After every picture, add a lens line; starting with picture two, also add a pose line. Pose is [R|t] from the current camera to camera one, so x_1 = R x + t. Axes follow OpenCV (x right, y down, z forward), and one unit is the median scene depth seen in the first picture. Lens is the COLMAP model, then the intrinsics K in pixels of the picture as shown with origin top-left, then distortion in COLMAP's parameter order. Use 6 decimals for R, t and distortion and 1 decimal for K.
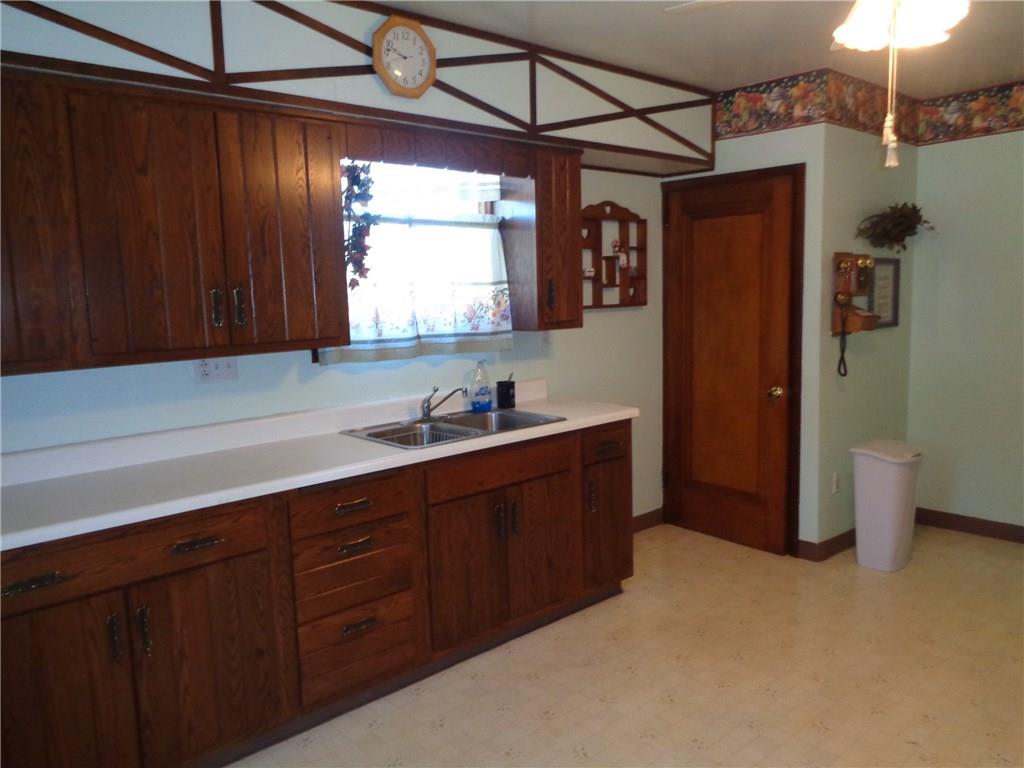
lens RADIAL K [[766.2, 0, 512.8], [0, 766.2, 382.8], [0, 0, 1]] dist [-0.005715, 0.036013]
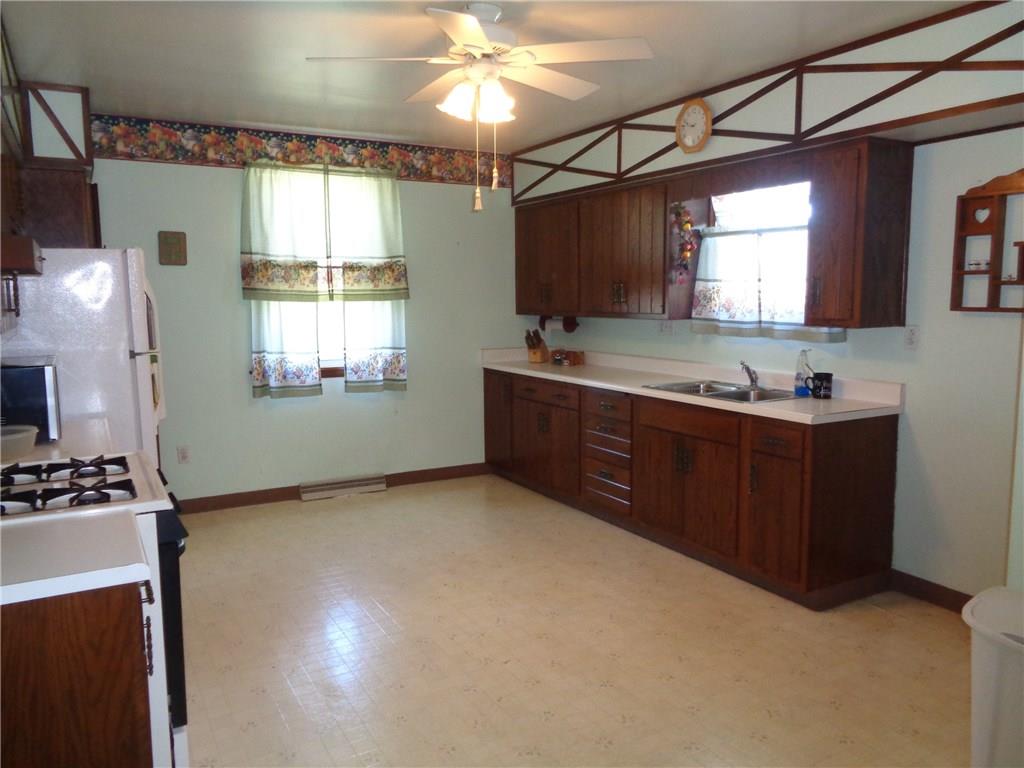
lens RADIAL K [[766.2, 0, 512.8], [0, 766.2, 382.8], [0, 0, 1]] dist [-0.005715, 0.036013]
pose [[-0.214297, 0.145580, -0.965859, 1.271657], [-0.106648, 0.979432, 0.171288, -0.143019], [0.970929, 0.139714, -0.194363, 0.915601]]
